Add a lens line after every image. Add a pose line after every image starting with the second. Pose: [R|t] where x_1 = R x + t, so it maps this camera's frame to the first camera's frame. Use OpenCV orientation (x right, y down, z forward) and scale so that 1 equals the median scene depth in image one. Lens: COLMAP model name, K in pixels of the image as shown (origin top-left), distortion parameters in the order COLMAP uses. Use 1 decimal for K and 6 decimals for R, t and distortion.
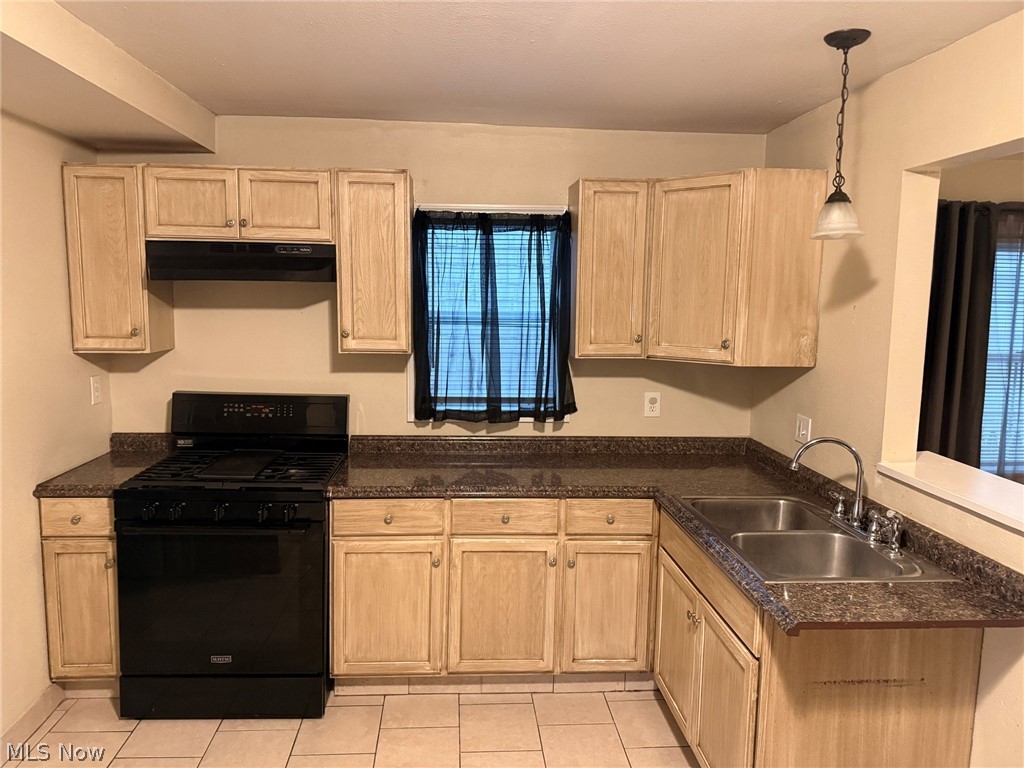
lens RADIAL K [[724.1, 0, 504.4], [0, 724.1, 377.3], [0, 0, 1]] dist [0.043754, -0.034784]
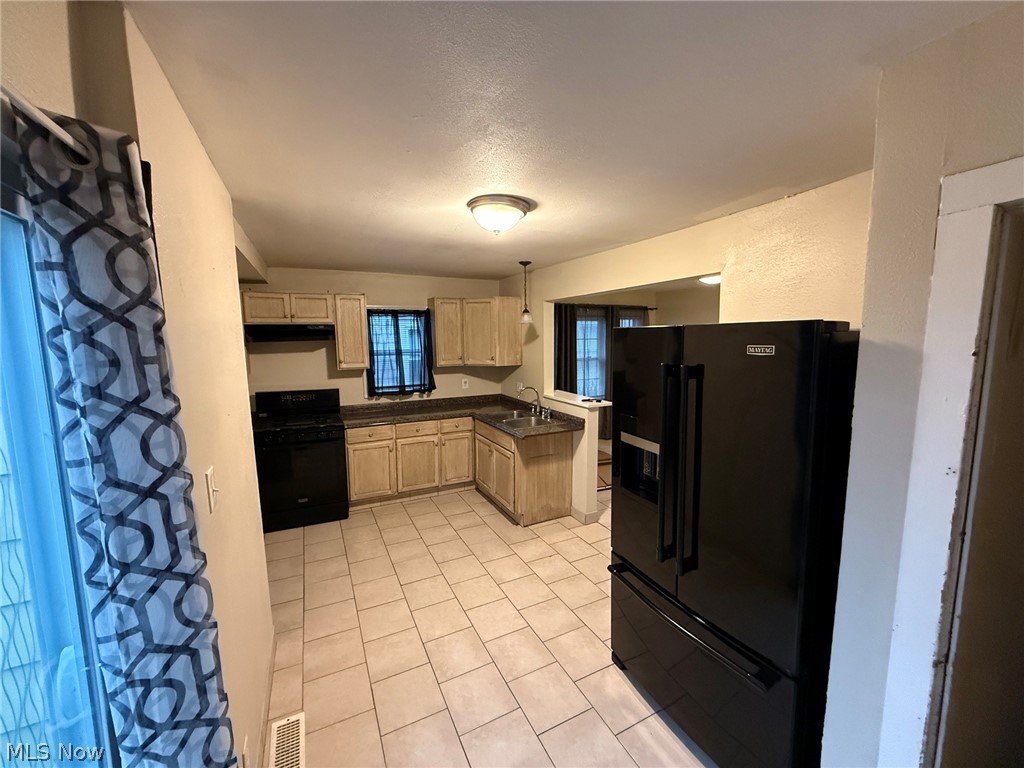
lens RADIAL K [[406.4, 0, 509.7], [0, 406.4, 383.5], [0, 0, 1]] dist [-0.001945, -0.000073]
pose [[0.924923, -0.070223, 0.373611, -0.215617], [0.069356, 0.997467, 0.015782, 0.029306], [-0.373773, 0.011315, 0.927451, -0.450604]]
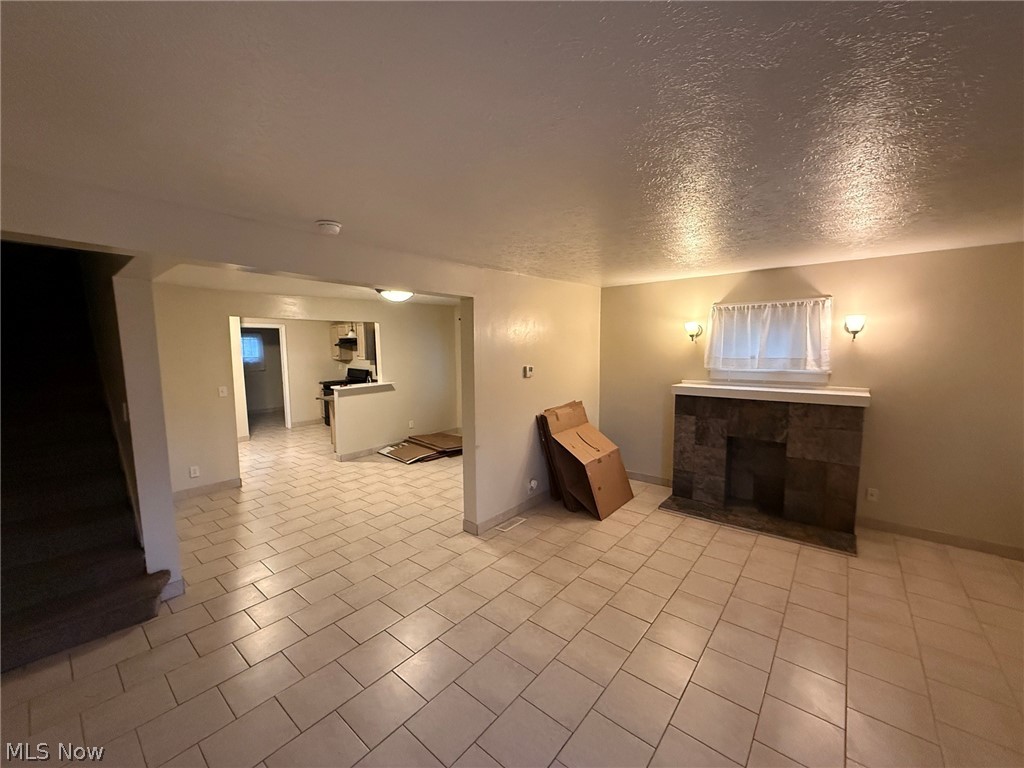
lens RADIAL K [[406.4, 0, 508.2], [0, 406.4, 381.3], [0, 0, 1]] dist [-0.001945, -0.000073]
pose [[0.719955, 0.041840, -0.692758, 2.448854], [-0.055624, 0.998449, 0.002495, 0.047240], [0.691788, 0.036738, 0.721166, -0.268582]]
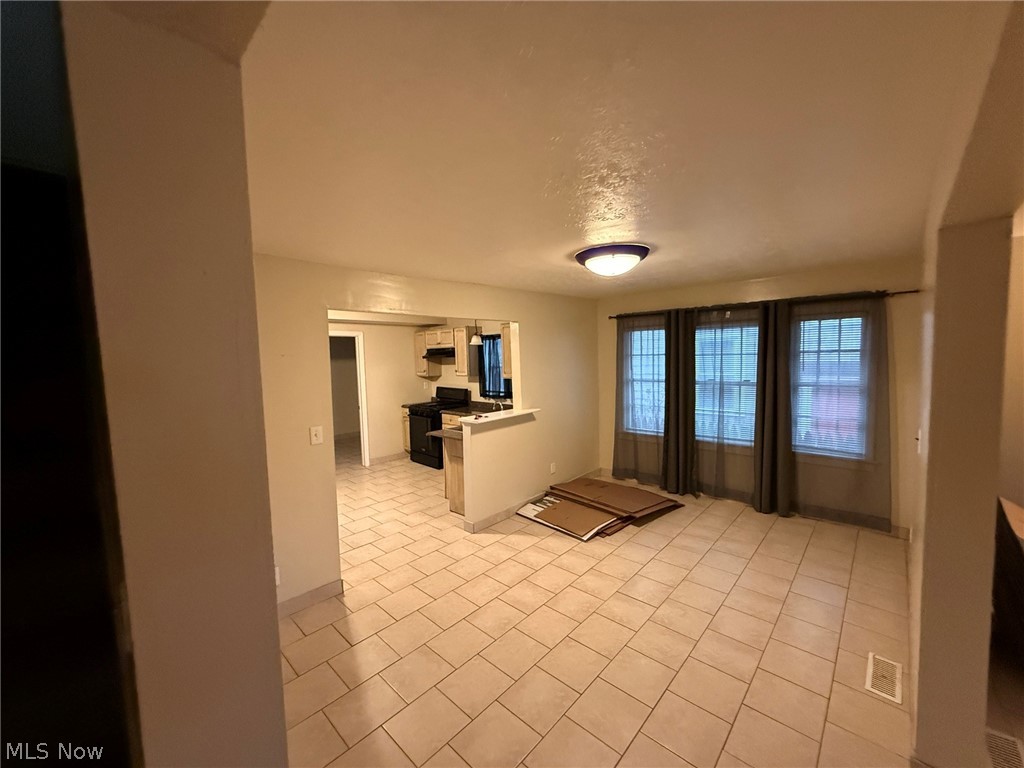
lens RADIAL K [[406.4, 0, 512.4], [0, 406.4, 382.7], [0, 0, 1]] dist [-0.001945, -0.000073]
pose [[0.683702, 0.015559, -0.729596, 1.515416], [-0.046809, 0.998649, -0.022568, 0.033001], [0.728259, 0.049581, 0.683506, -0.209340]]
